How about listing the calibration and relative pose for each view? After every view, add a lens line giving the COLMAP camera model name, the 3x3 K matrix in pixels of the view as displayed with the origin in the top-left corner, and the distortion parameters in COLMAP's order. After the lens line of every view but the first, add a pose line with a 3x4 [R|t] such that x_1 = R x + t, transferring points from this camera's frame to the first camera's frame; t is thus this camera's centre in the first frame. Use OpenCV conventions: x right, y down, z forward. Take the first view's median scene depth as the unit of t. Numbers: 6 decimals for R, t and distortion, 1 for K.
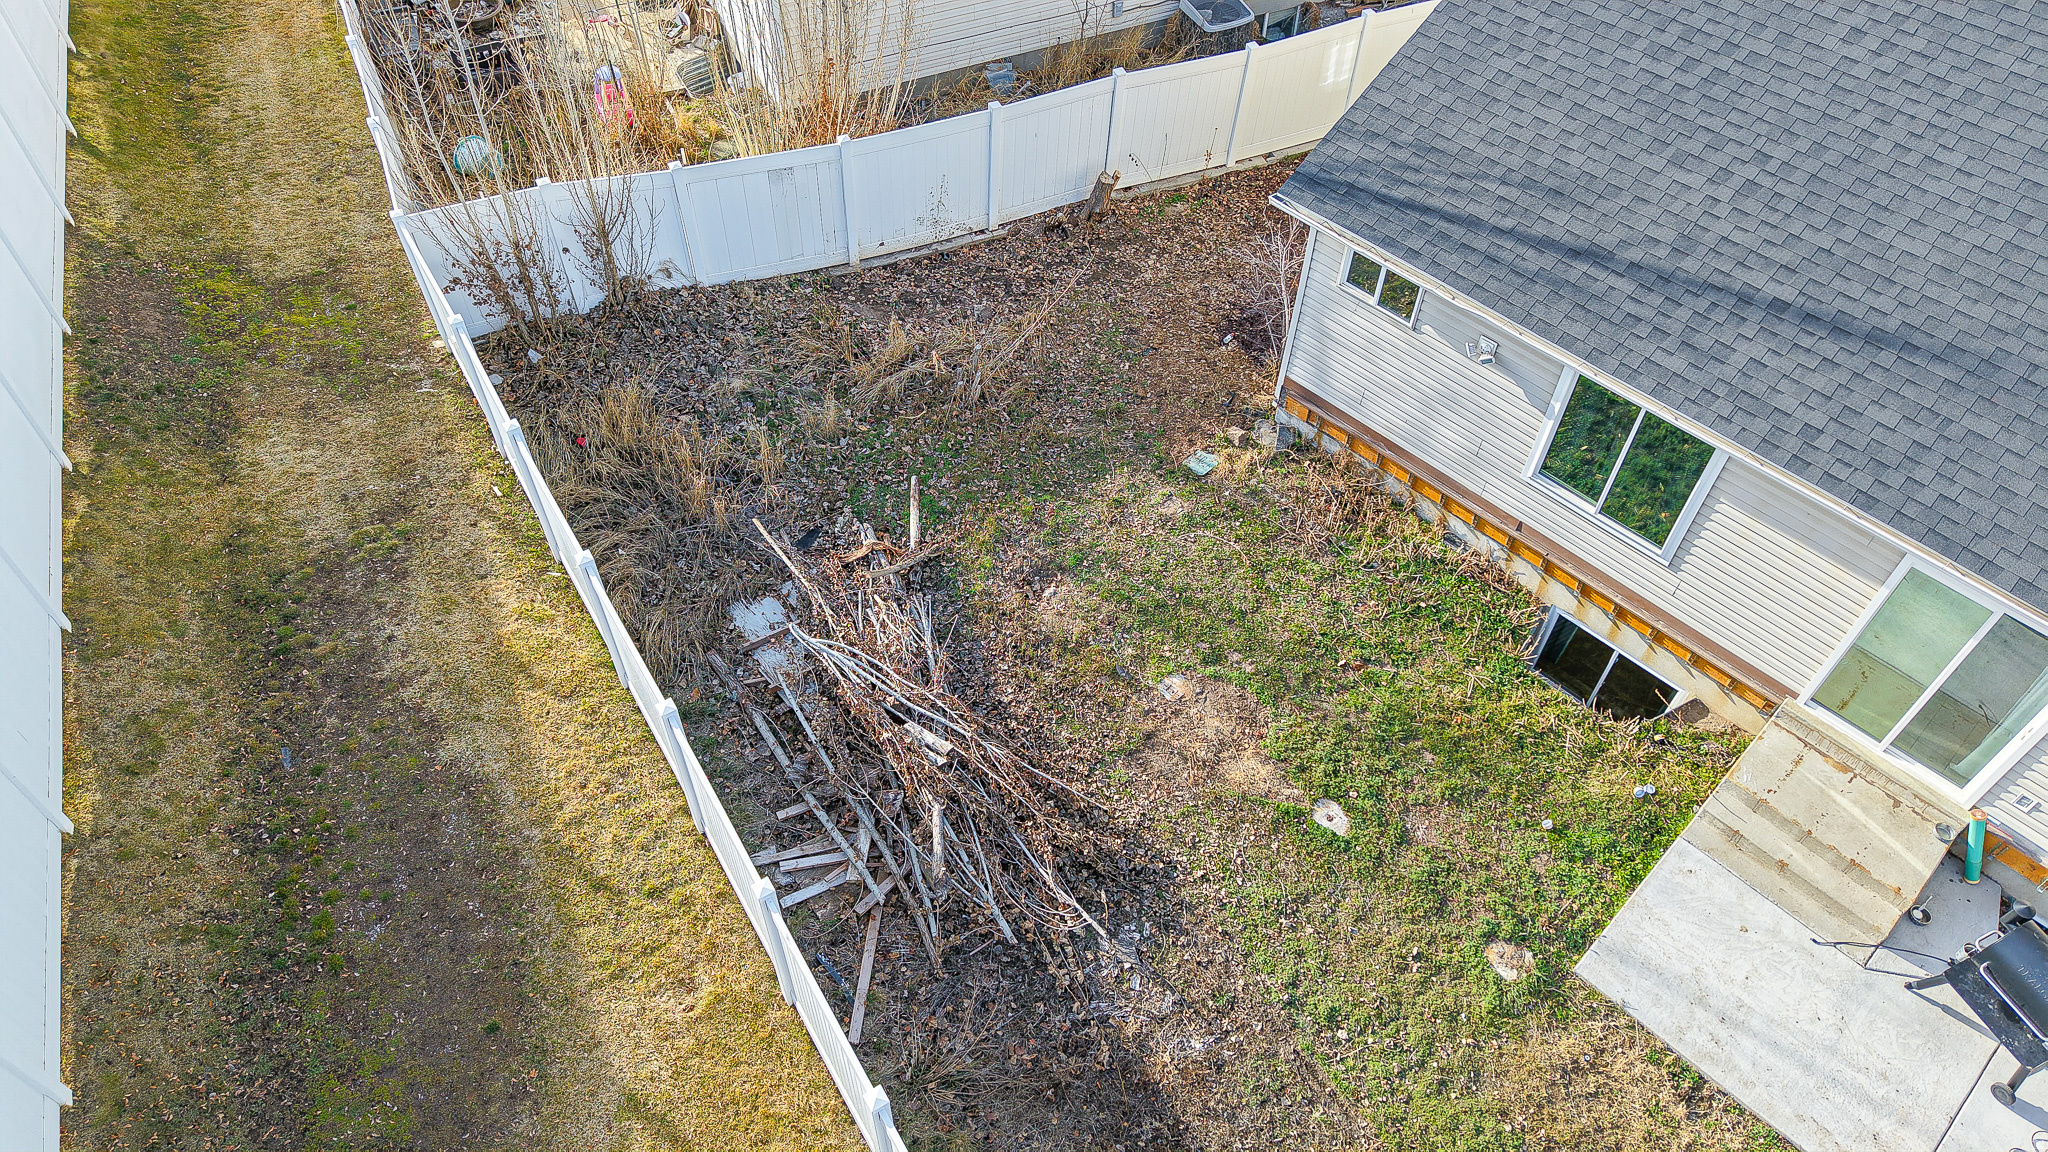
lens RADIAL K [[1370.8, 0, 1024.0], [0, 1370.8, 576.0], [0, 0, 1]] dist [0.034440, -0.037071]
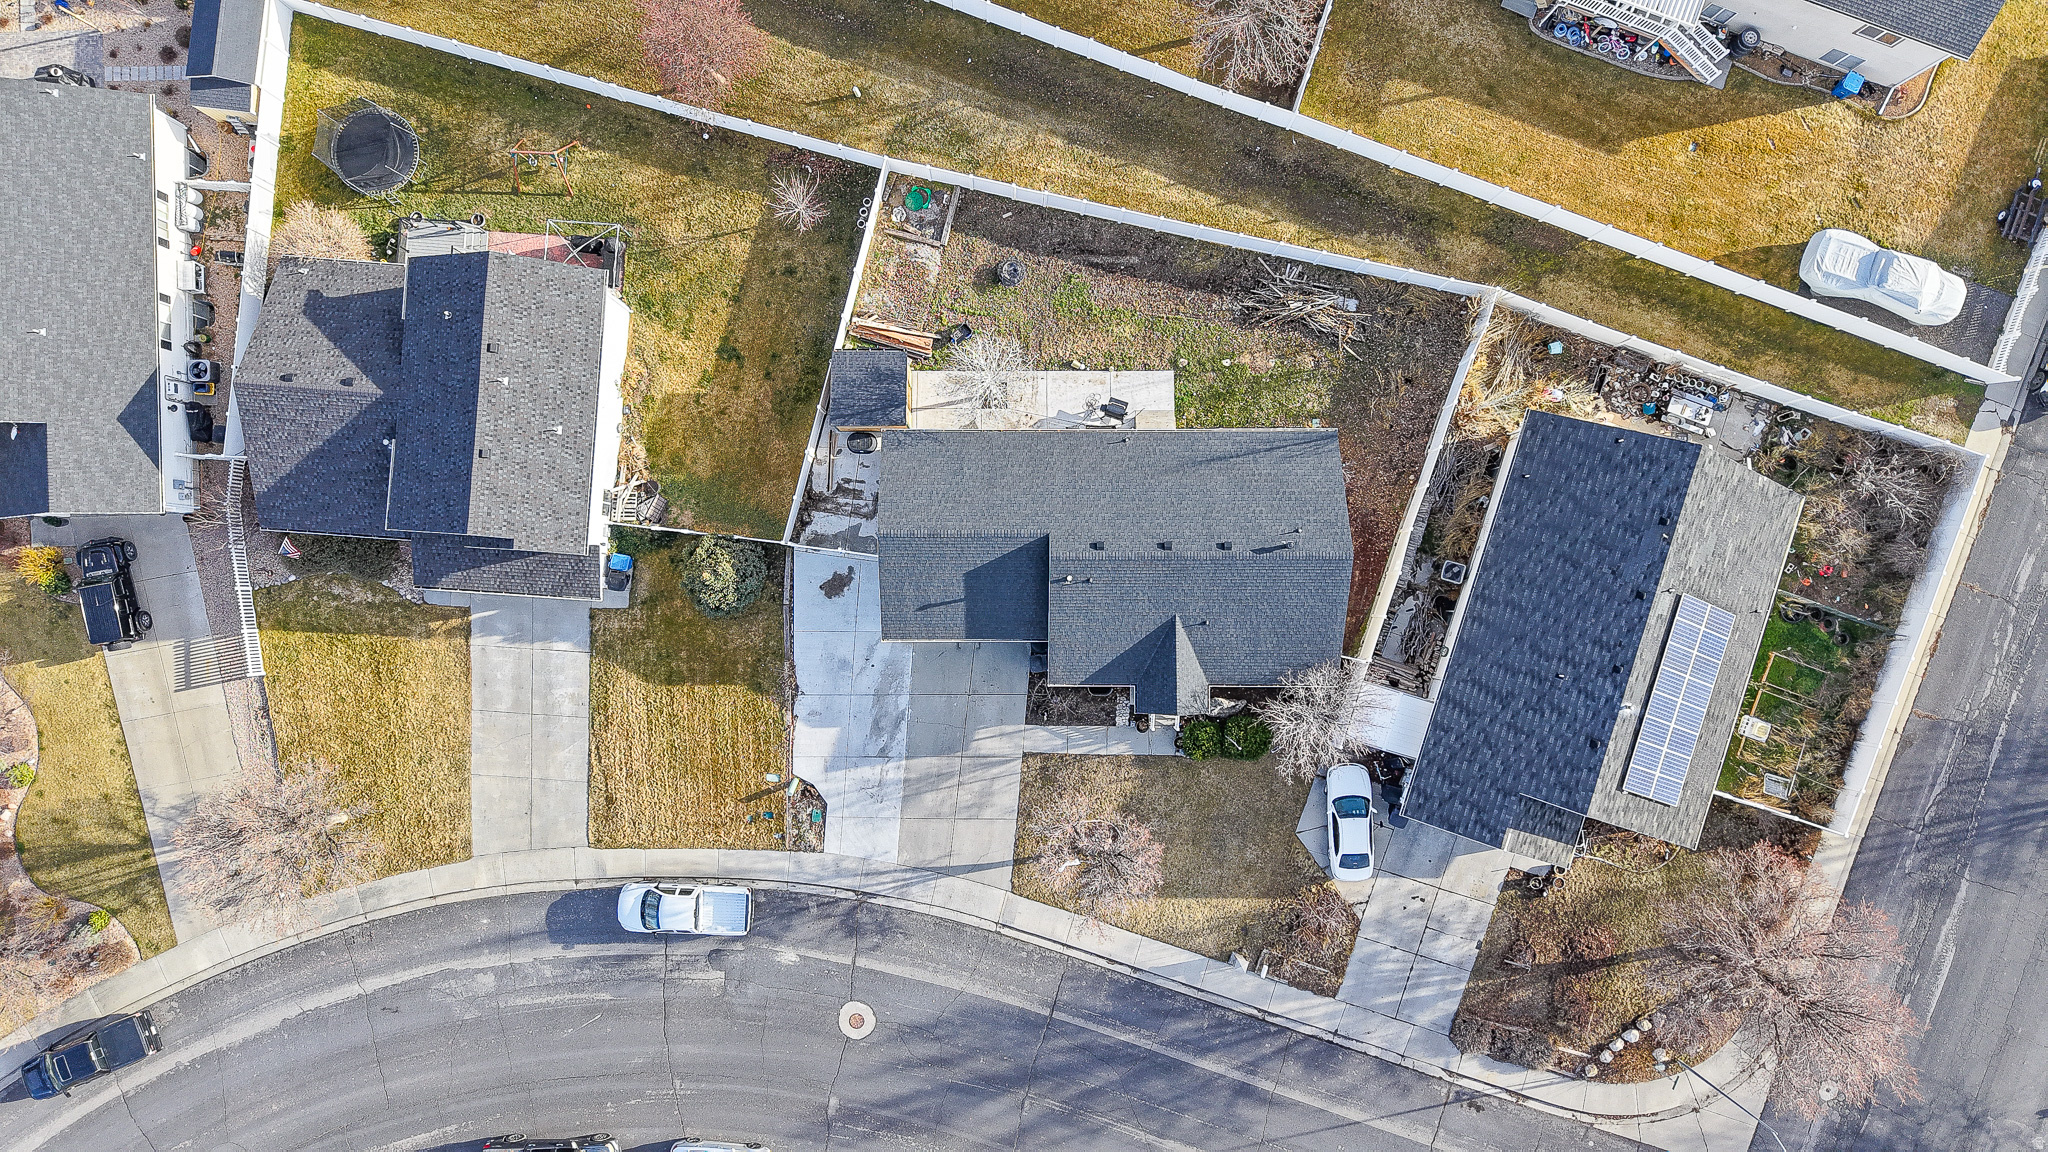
lens RADIAL K [[1370.8, 0, 1024.0], [0, 1370.8, 576.0], [0, 0, 1]] dist [0.034440, -0.037071]
pose [[-0.693403, 0.720245, -0.020966, 1.315655], [-0.551519, -0.511790, 0.658710, -2.884306], [0.463702, 0.468315, 0.752105, -2.496543]]
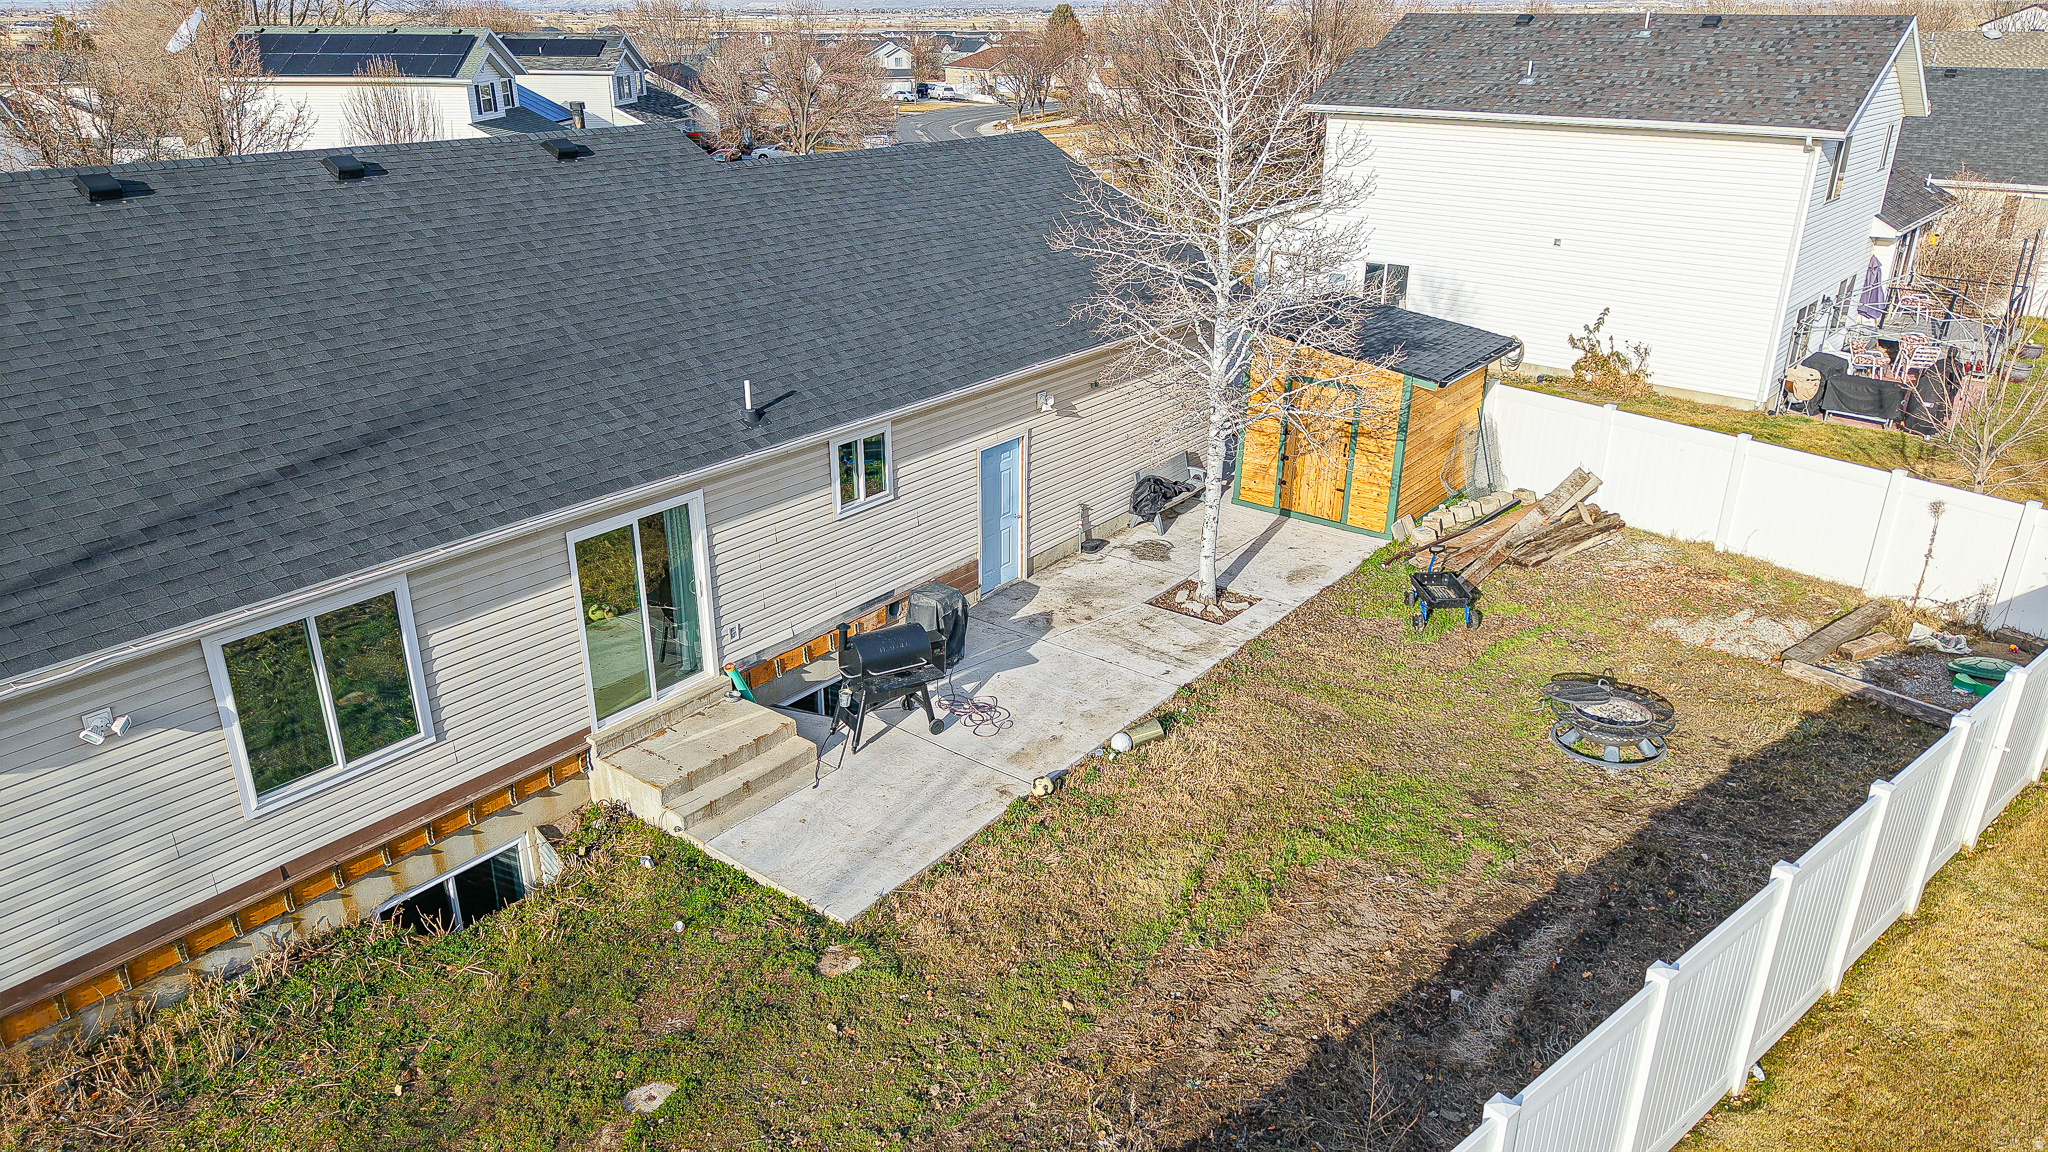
lens RADIAL K [[1370.8, 0, 1024.0], [0, 1370.8, 576.0], [0, 0, 1]] dist [0.034440, -0.037071]
pose [[-0.152250, -0.389903, 0.908183, -0.396573], [0.747466, 0.555758, 0.363906, -0.112188], [-0.646618, 0.734240, 0.206825, 0.480223]]
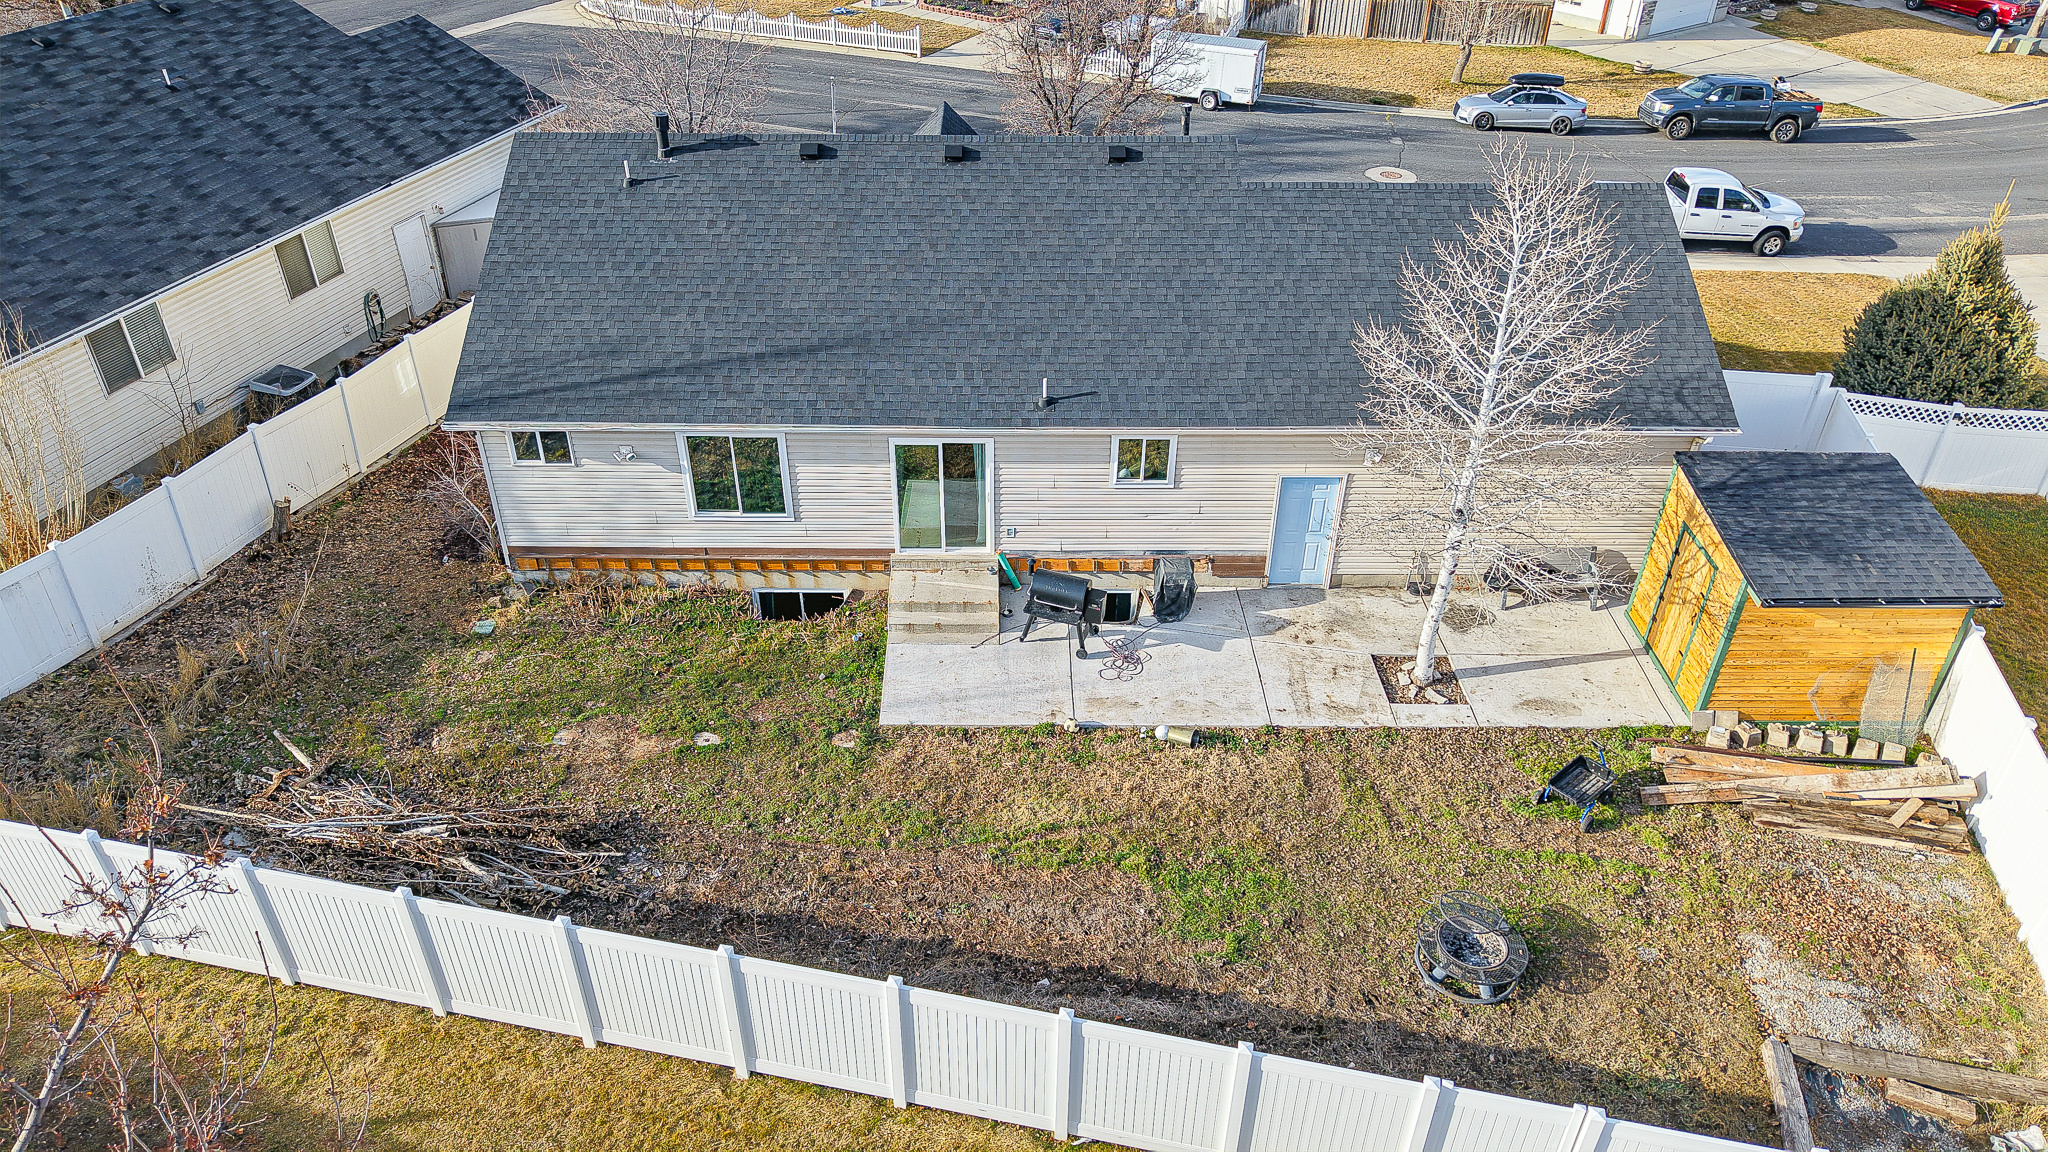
lens RADIAL K [[1356.8, 0, 1024.0], [0, 1356.8, 576.0], [0, 0, 1]] dist [0.041913, -0.063770]
pose [[0.687072, -0.414399, 0.596829, -0.345620], [0.552918, 0.831112, -0.059453, 0.301564], [-0.471395, 0.370847, 0.800162, -0.409679]]
